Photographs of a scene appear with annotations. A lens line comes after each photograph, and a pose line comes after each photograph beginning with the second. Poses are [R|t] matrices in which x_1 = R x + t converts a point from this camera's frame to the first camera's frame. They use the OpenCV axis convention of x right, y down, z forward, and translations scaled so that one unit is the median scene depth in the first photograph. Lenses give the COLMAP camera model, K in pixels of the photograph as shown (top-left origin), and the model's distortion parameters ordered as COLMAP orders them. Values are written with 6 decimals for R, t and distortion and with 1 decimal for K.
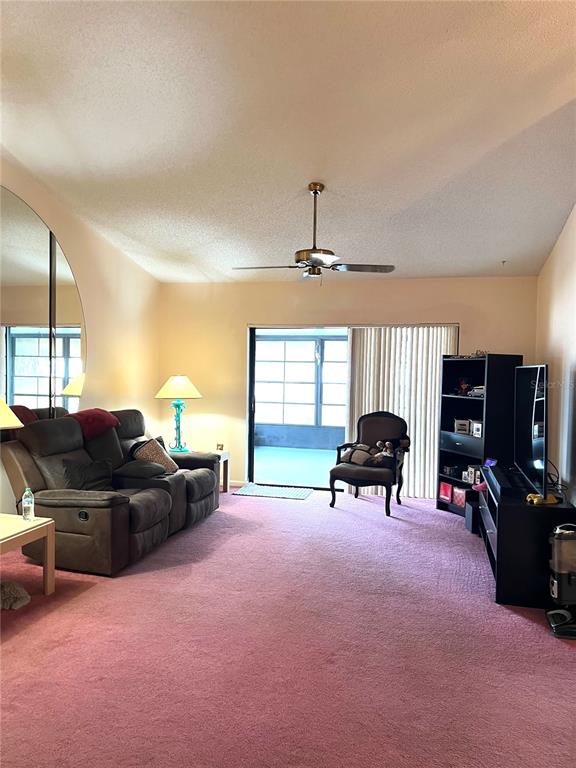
lens RADIAL K [[575.6, 0, 288.0], [0, 575.6, 384.0], [0, 0, 1]] dist [0.069410, -0.091088]
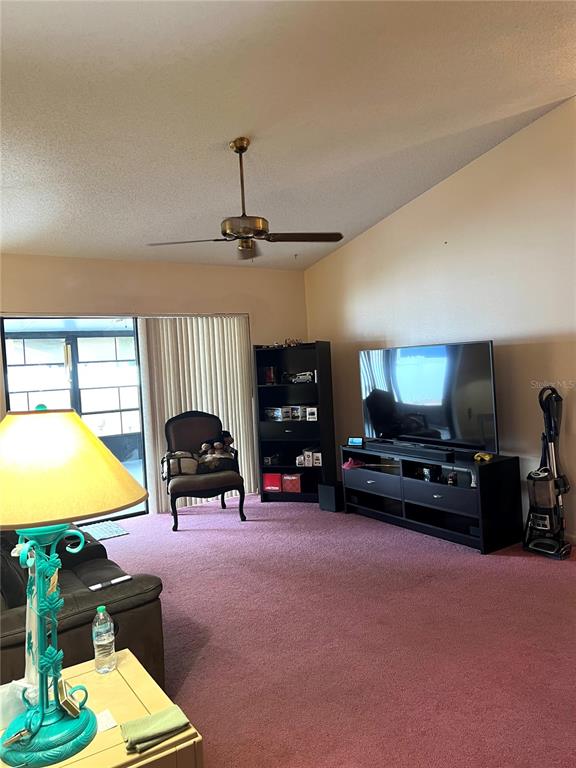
lens RADIAL K [[575.6, 0, 288.0], [0, 575.6, 384.0], [0, 0, 1]] dist [0.069410, -0.091088]
pose [[0.679513, -0.094222, 0.727588, -0.405360], [0.094036, 0.994725, 0.040993, -0.018774], [-0.727612, 0.040564, 0.684788, 0.294055]]
